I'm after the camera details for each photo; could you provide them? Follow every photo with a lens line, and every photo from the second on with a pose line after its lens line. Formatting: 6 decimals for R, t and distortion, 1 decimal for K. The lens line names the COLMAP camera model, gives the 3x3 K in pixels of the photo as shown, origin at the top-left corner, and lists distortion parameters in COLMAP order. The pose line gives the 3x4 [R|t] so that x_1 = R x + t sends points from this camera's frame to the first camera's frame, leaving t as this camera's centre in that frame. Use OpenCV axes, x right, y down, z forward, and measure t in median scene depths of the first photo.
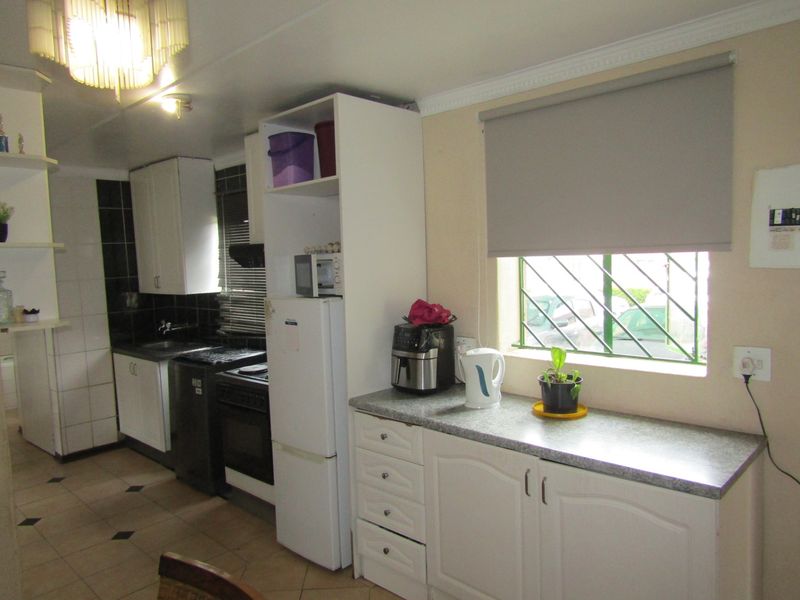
lens RADIAL K [[575.5, 0, 400.5], [0, 575.5, 301.9], [0, 0, 1]] dist [-0.001123, 0.003076]
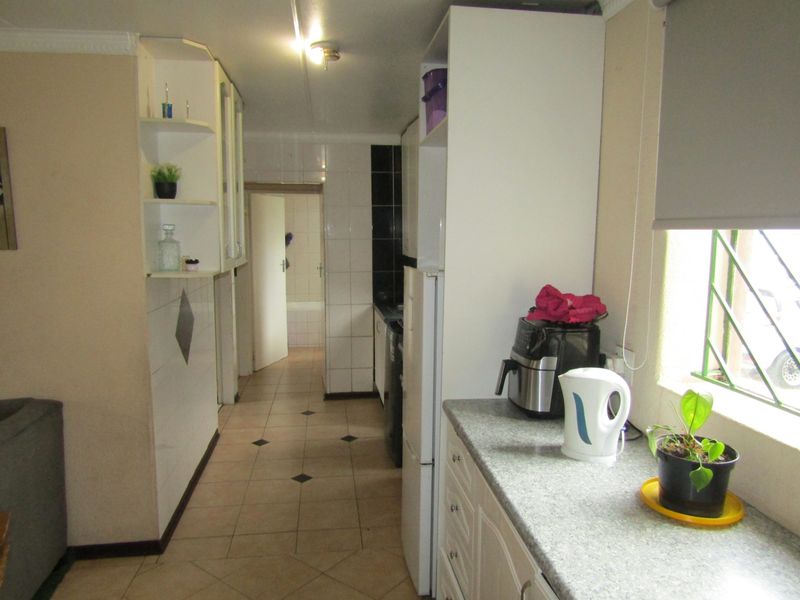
lens RADIAL K [[575.5, 0, 400.5], [0, 575.5, 301.9], [0, 0, 1]] dist [-0.001123, 0.003076]
pose [[0.774282, 0.115337, -0.622242, 0.338280], [-0.082383, 0.993255, 0.081595, -0.026758], [0.627456, -0.011916, 0.778561, 0.333132]]
